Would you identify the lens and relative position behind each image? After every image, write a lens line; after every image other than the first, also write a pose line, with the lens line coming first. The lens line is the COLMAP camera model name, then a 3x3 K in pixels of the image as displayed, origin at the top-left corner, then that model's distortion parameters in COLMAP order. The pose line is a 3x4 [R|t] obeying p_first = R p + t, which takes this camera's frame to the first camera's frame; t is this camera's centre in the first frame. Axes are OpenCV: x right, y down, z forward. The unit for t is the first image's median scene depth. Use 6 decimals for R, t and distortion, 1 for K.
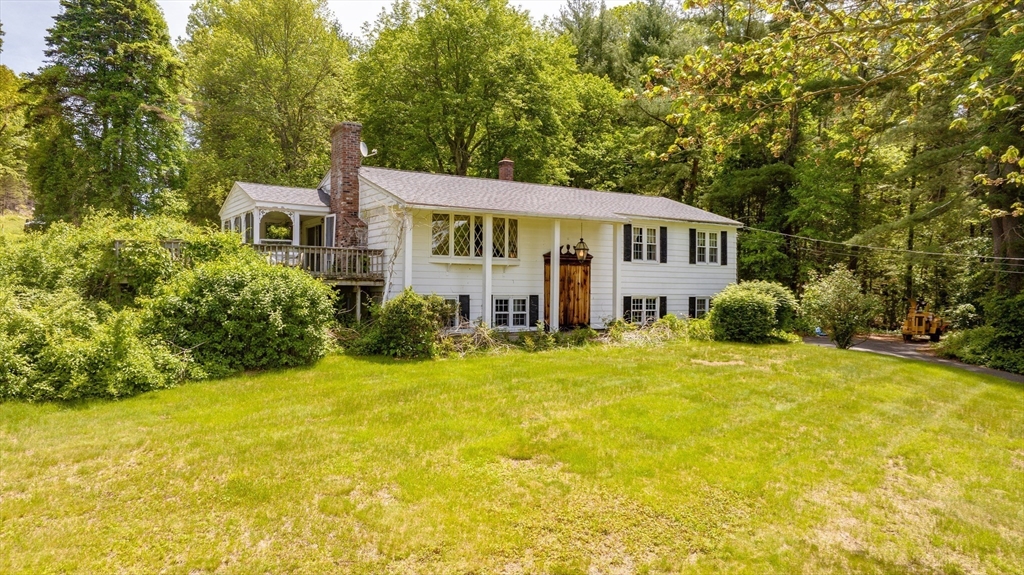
lens RADIAL K [[735.6, 0, 514.1], [0, 735.6, 287.6], [0, 0, 1]] dist [-0.032704, 0.035163]
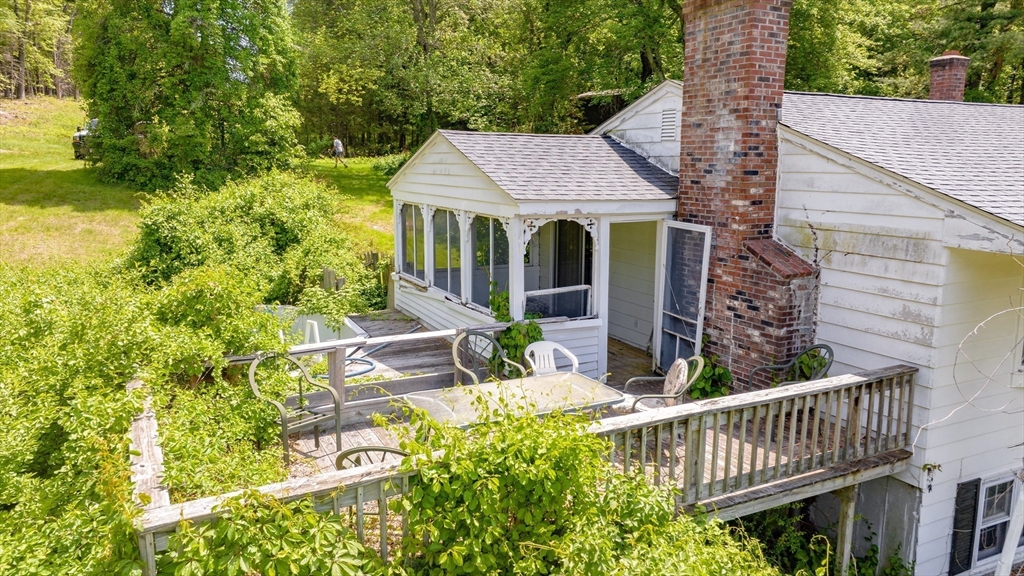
lens RADIAL K [[735.6, 0, 514.0], [0, 735.6, 285.9], [0, 0, 1]] dist [-0.032704, 0.035163]
pose [[0.993044, 0.020922, -0.115867, -0.265754], [-0.000425, 0.984717, 0.174164, -0.121430], [0.117740, -0.172903, 0.977876, 0.530358]]
